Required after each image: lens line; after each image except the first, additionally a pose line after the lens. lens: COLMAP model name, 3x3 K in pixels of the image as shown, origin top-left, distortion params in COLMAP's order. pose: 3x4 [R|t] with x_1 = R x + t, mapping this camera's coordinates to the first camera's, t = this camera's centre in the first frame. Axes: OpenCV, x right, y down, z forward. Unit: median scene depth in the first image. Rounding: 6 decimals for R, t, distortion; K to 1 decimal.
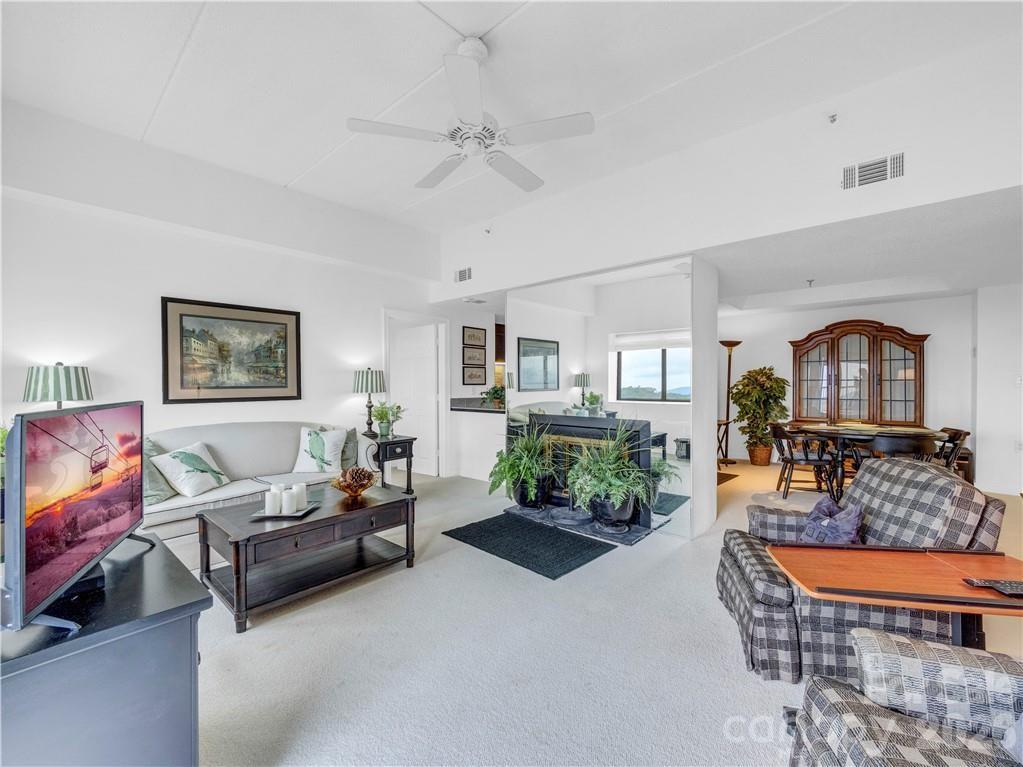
lens RADIAL K [[428.5, 0, 508.8], [0, 428.5, 381.1], [0, 0, 1]] dist [-0.008302, 0.000811]
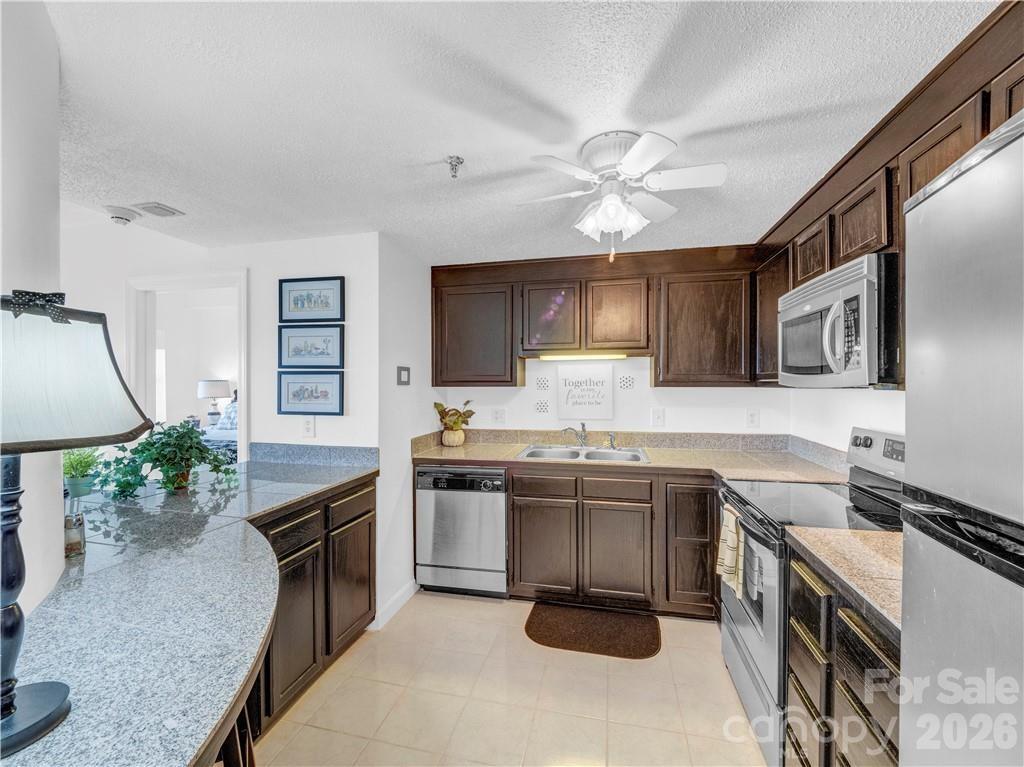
lens RADIAL K [[429.0, 0, 514.5], [0, 429.0, 384.1], [0, 0, 1]] dist [-0.008302, 0.000811]
pose [[0.482568, 0.001269, -0.875858, 0.390131], [0.001150, 0.999997, 0.002083, -0.022108], [0.875858, -0.002013, 0.482565, 0.989513]]
